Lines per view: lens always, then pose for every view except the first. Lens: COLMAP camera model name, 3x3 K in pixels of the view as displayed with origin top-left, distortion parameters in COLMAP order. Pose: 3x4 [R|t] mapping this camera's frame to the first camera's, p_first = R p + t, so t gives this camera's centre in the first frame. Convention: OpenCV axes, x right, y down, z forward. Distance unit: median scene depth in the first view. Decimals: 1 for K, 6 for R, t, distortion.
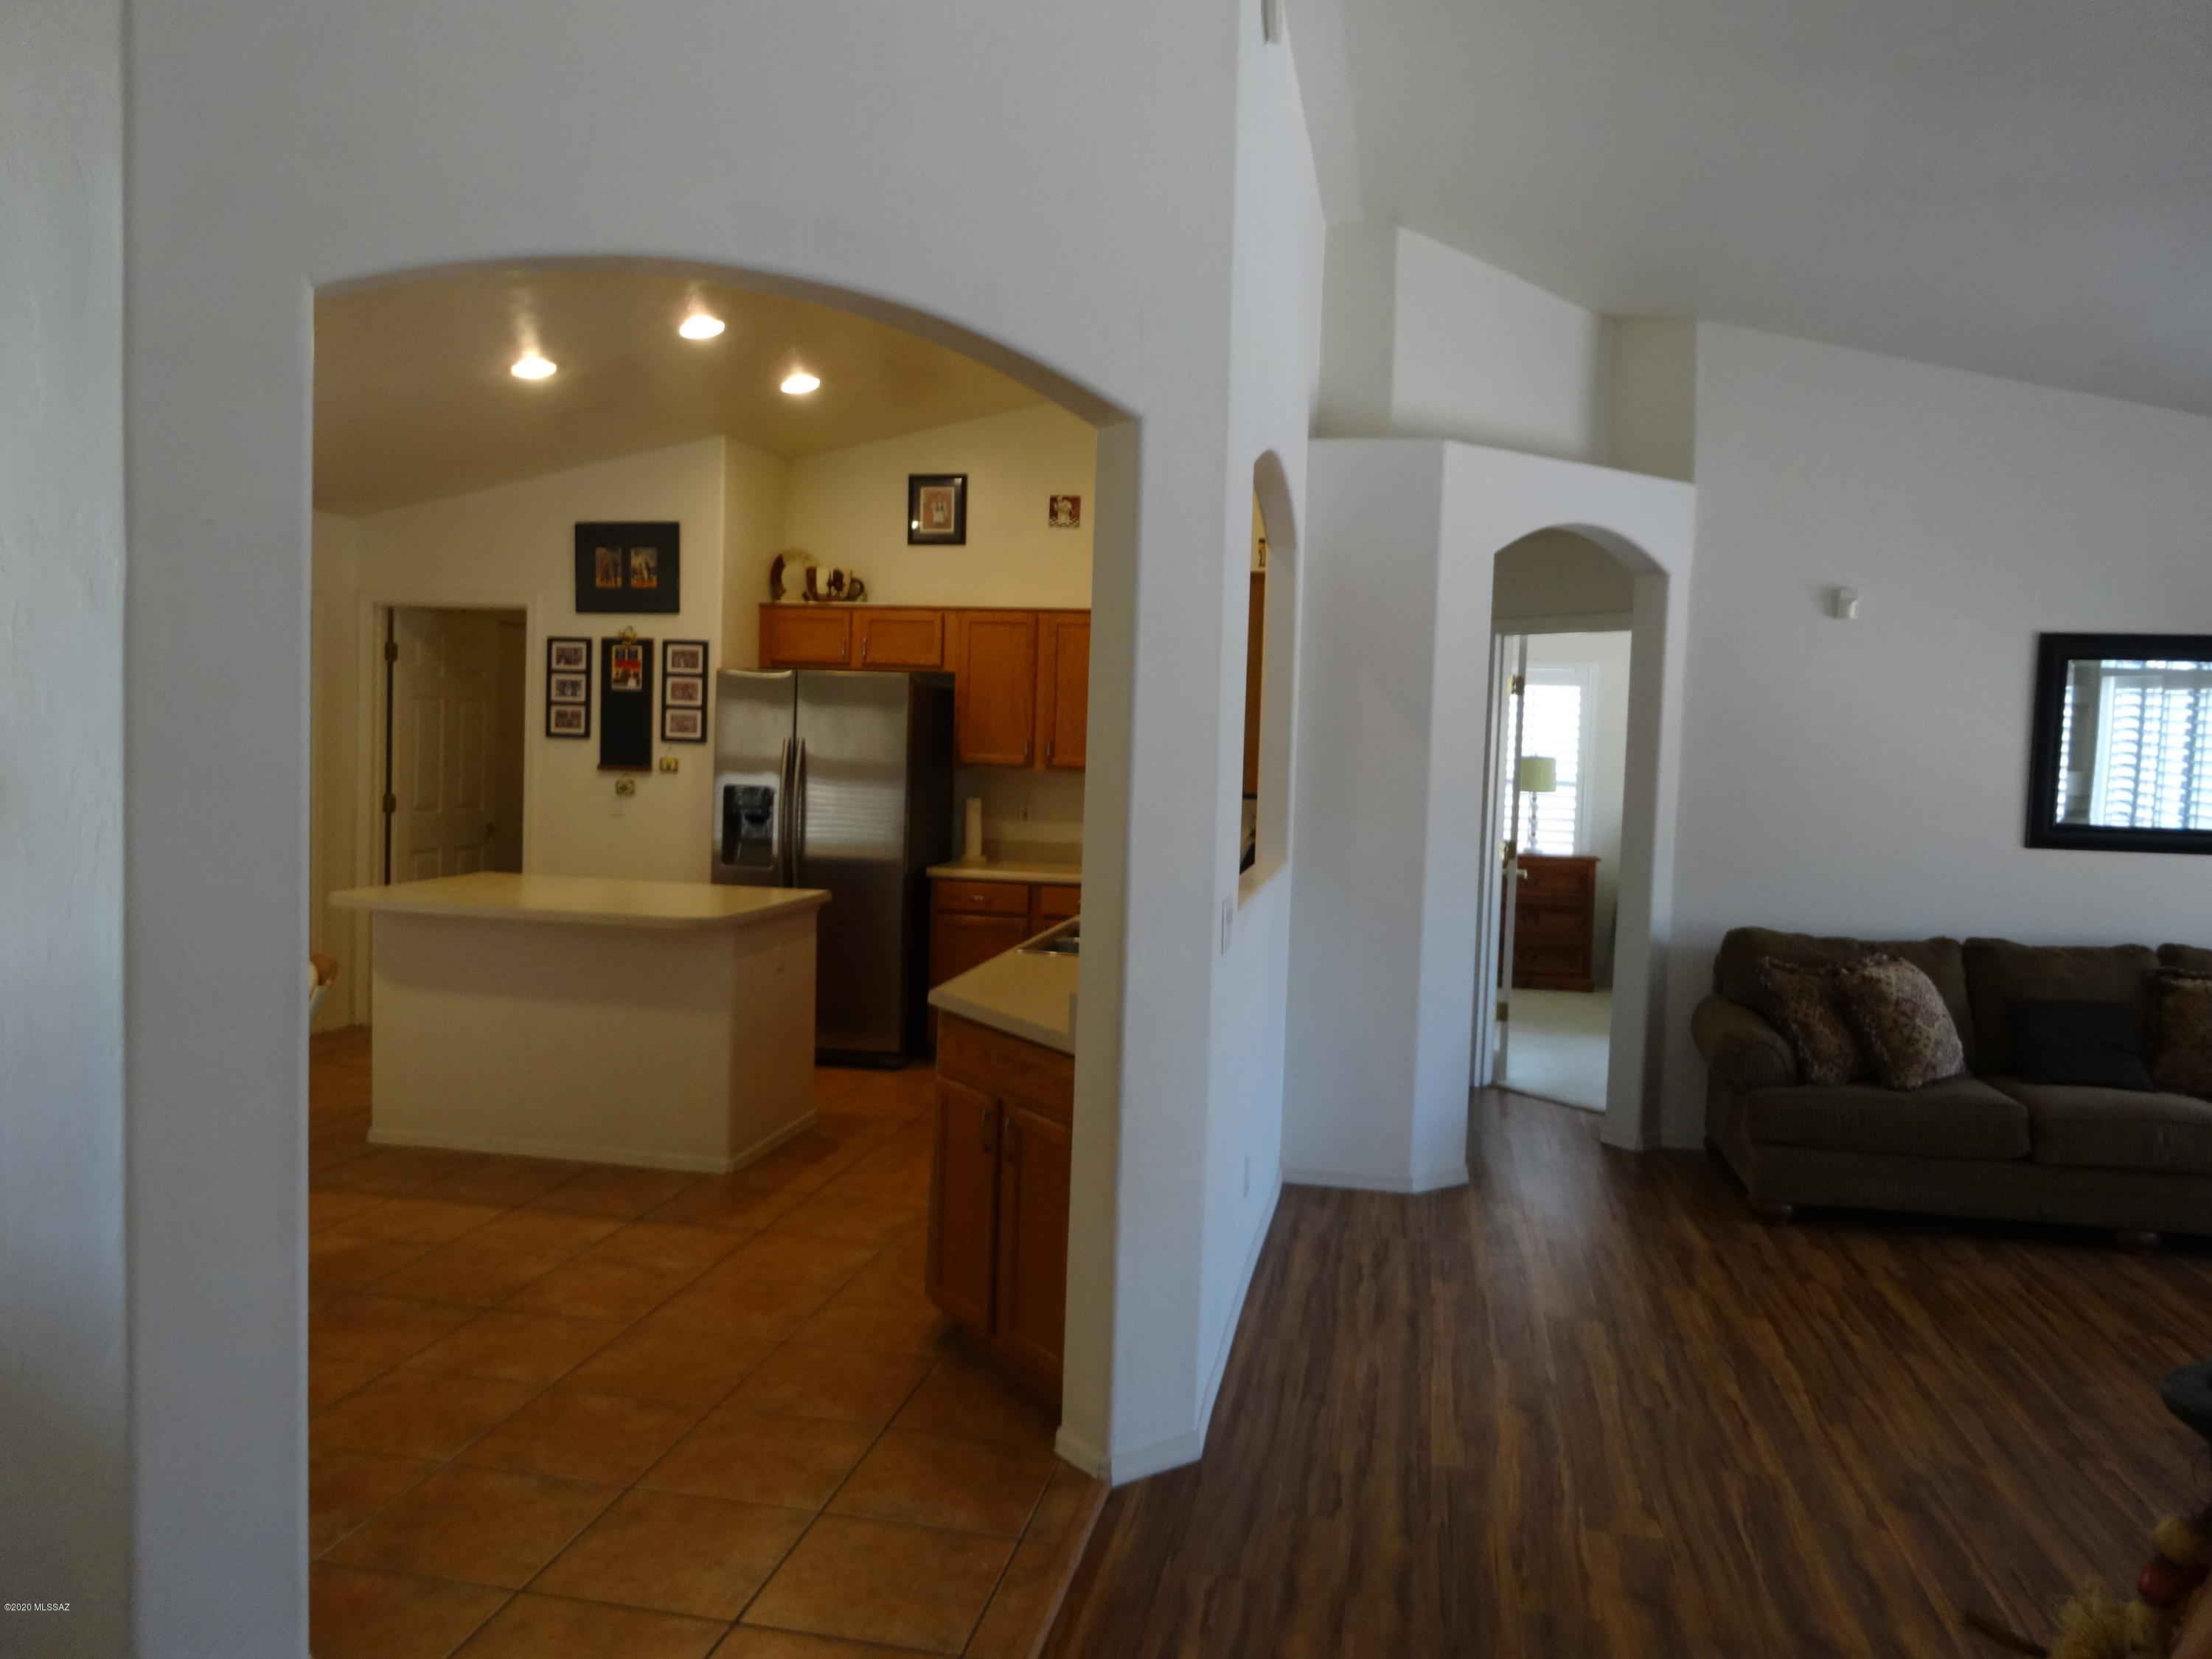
lens RADIAL K [[1636.3, 0, 1097.3], [0, 1636.3, 830.1], [0, 0, 1]] dist [-0.007852, 0.007819]
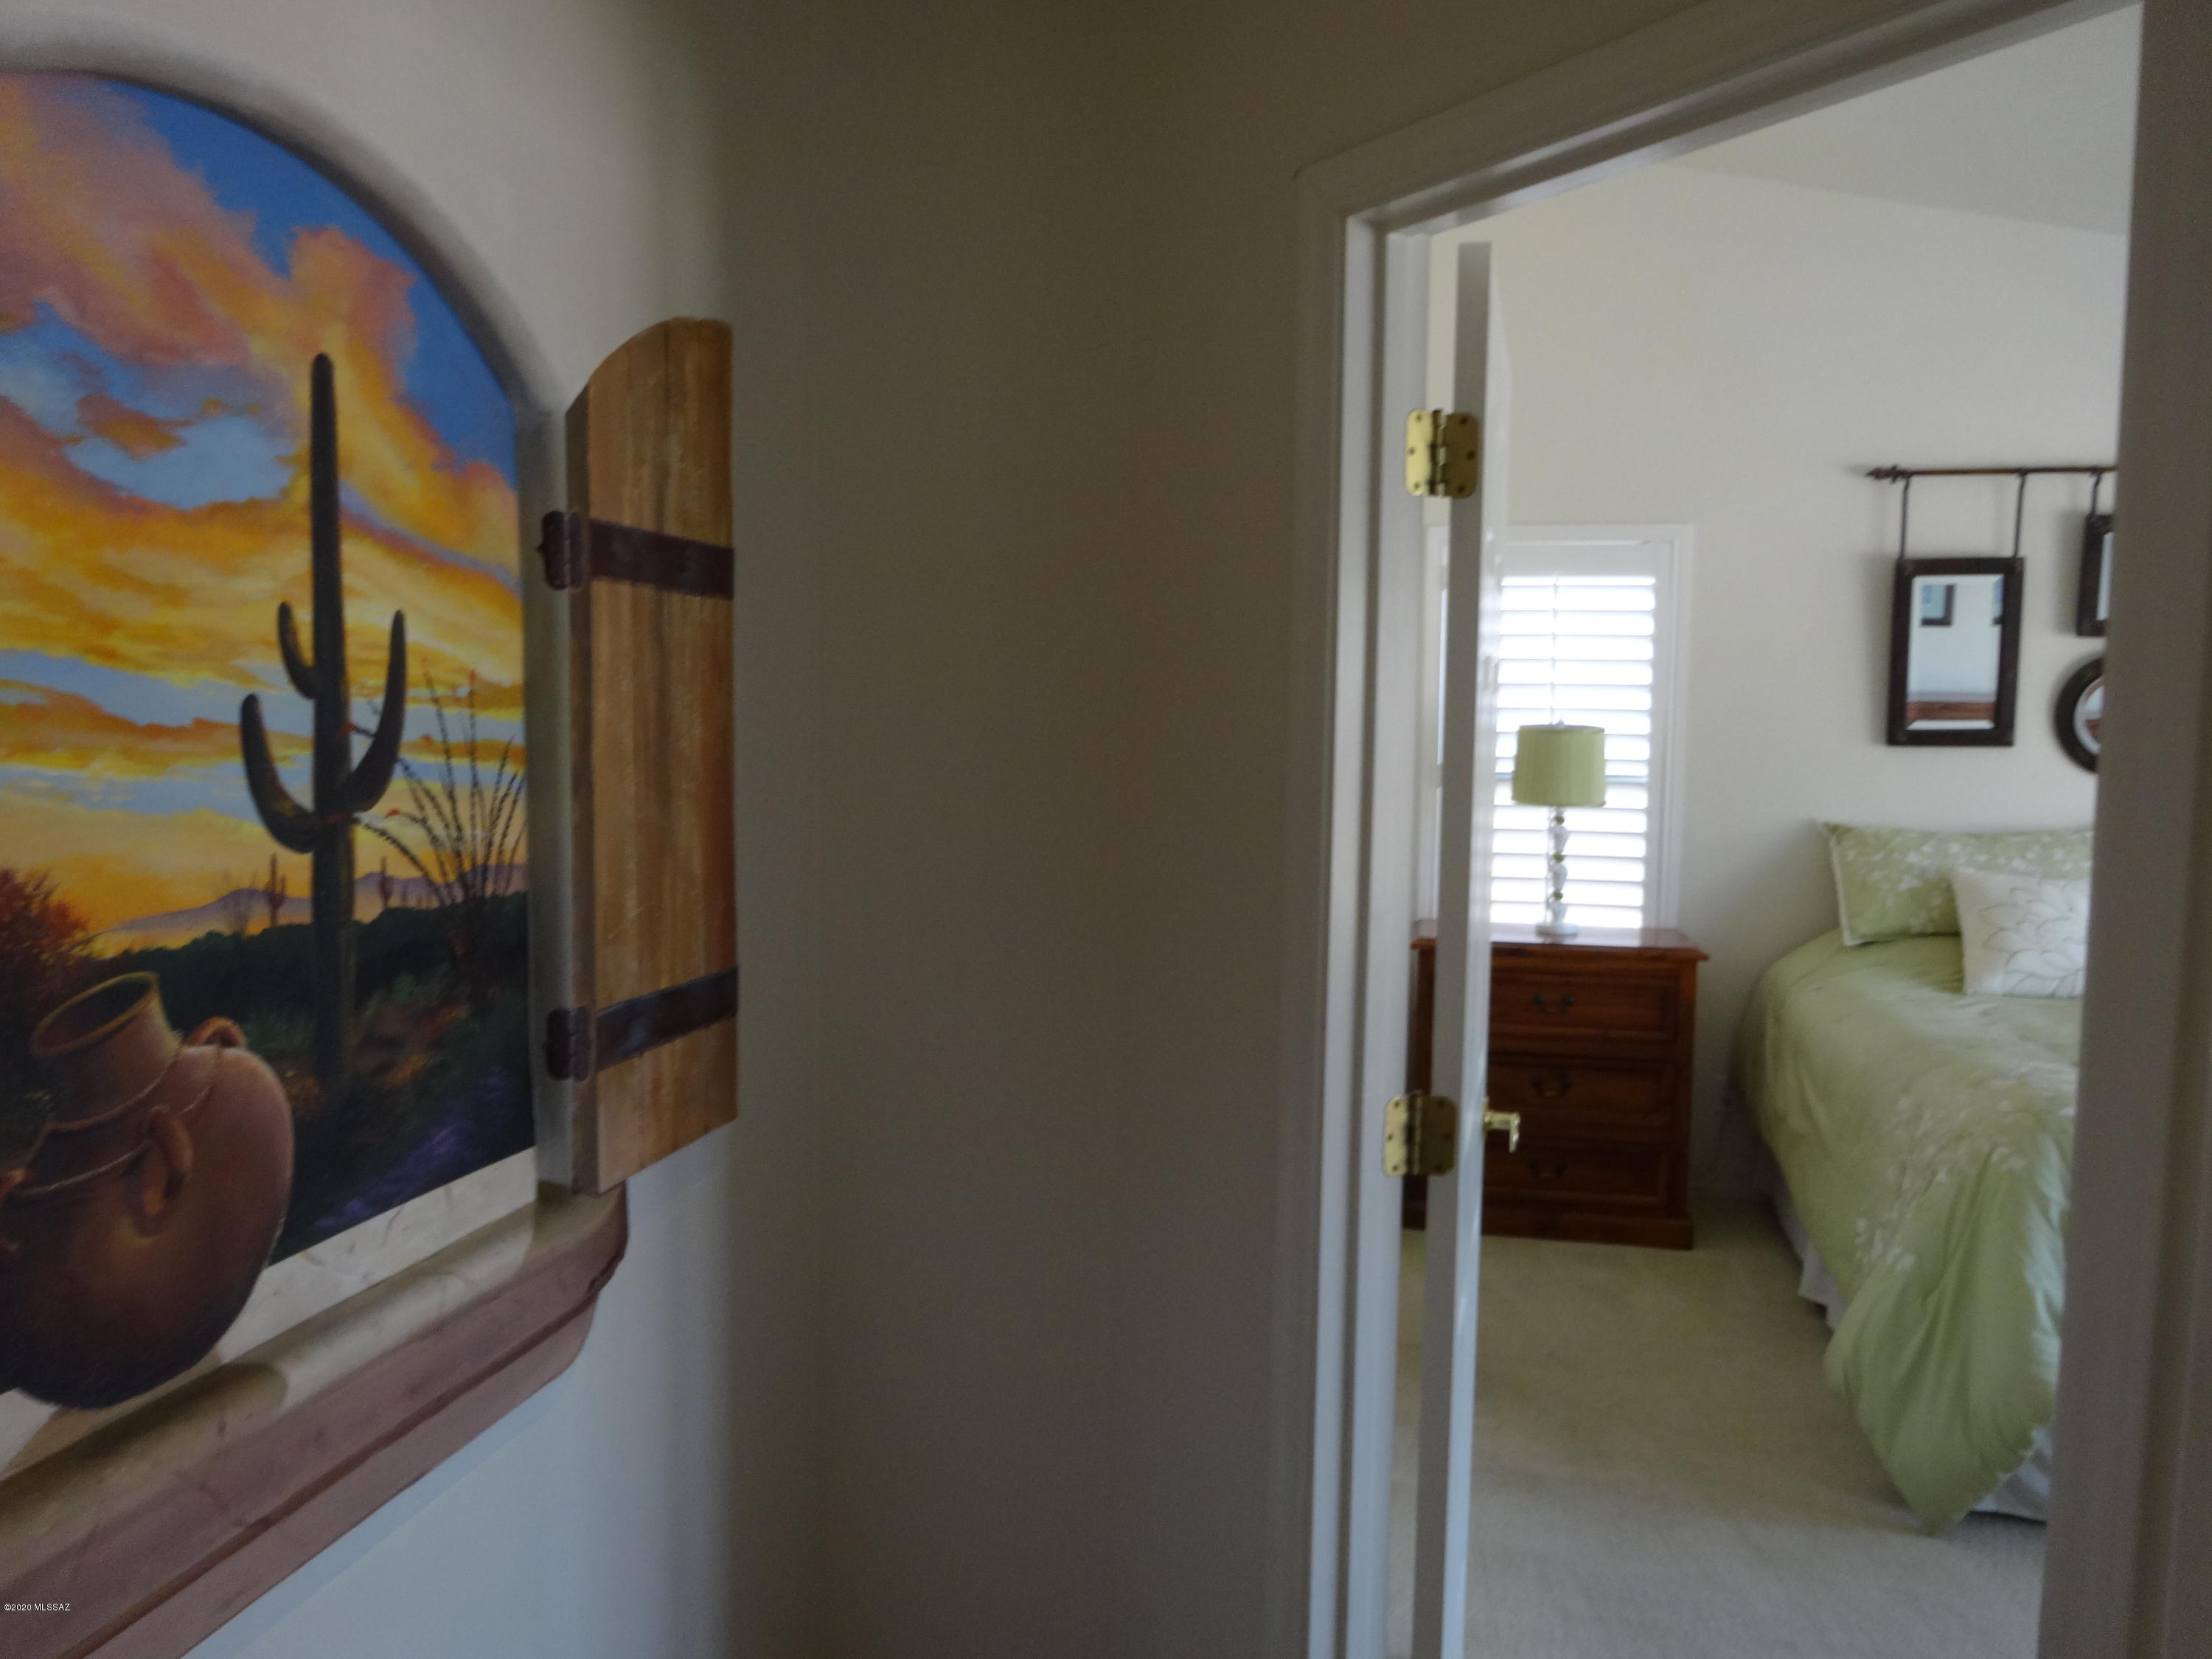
lens RADIAL K [[1636.3, 0, 1167.2], [0, 1636.3, 827.7], [0, 0, 1]] dist [-0.007852, 0.007819]
pose [[0.999882, -0.015348, 0.000210, 0.152984], [0.015339, 0.999621, 0.022872, -0.027824], [-0.000561, -0.022866, 0.999738, 0.525130]]
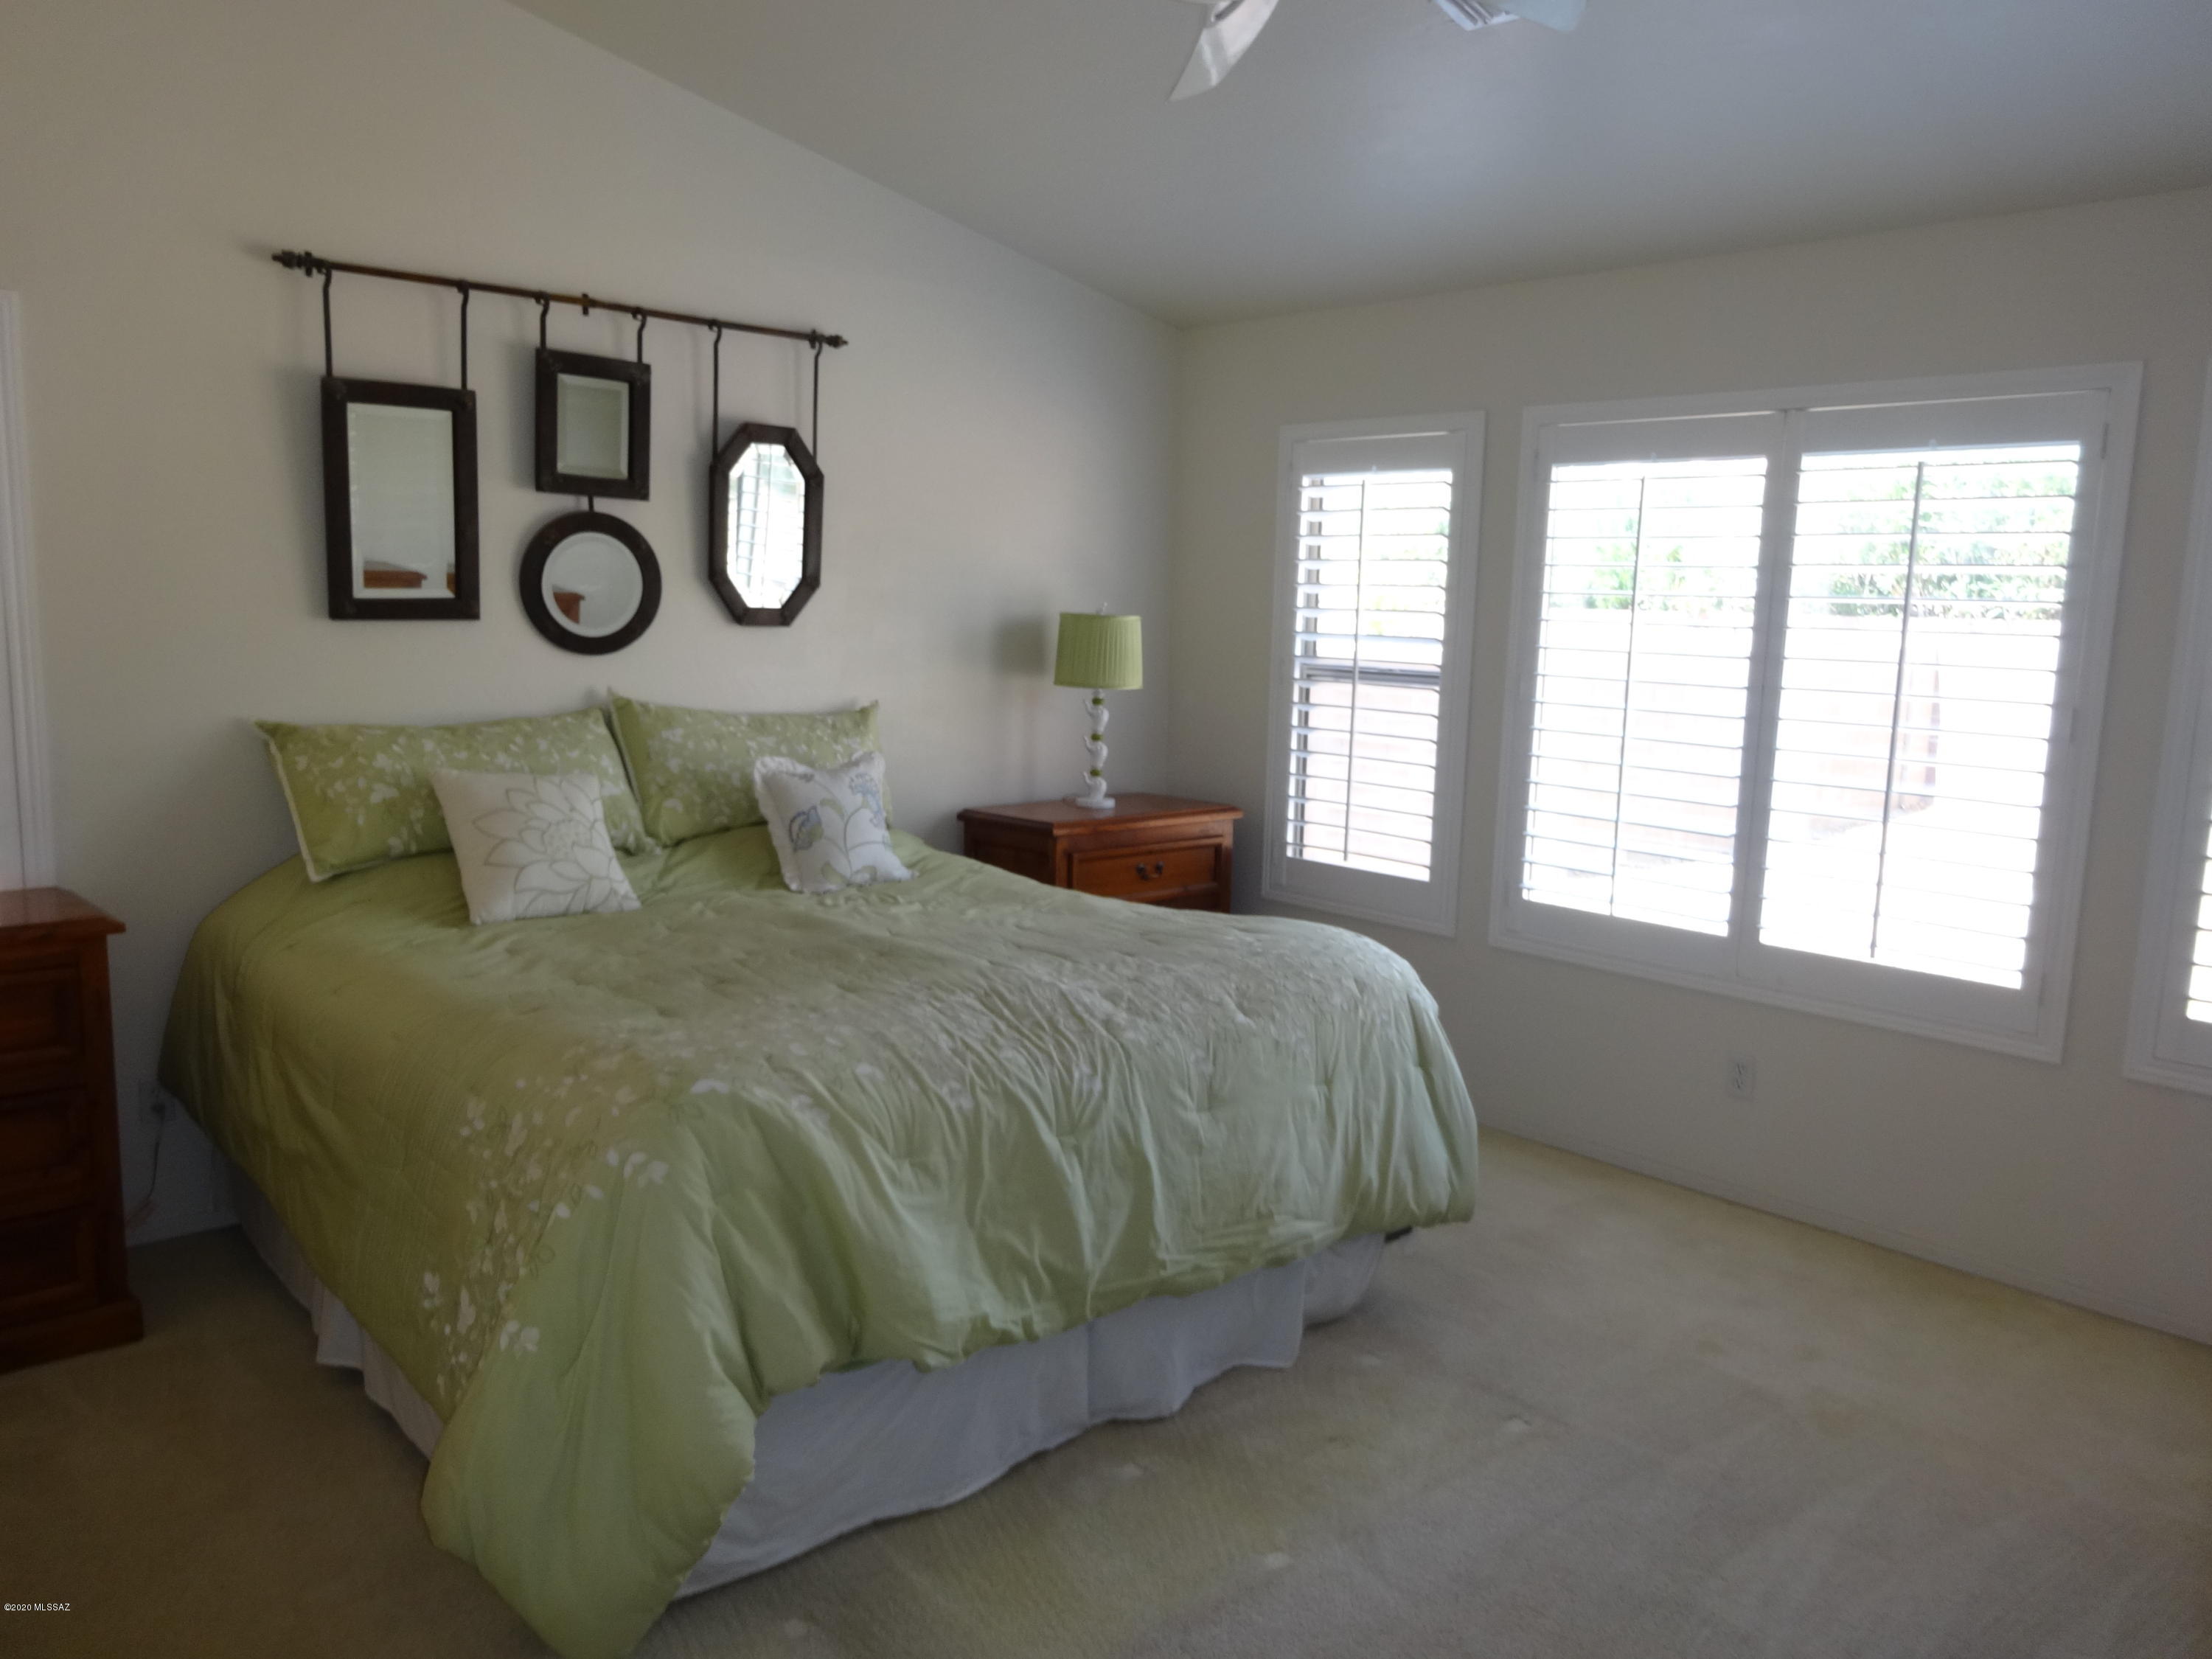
lens RADIAL K [[1636.3, 0, 1100.0], [0, 1636.3, 836.5], [0, 0, 1]] dist [-0.007852, 0.007819]
pose [[0.611440, -0.125718, 0.781240, 0.168289], [0.037320, 0.990781, 0.130229, -0.030018], [-0.790410, -0.050472, 0.610495, 0.608822]]
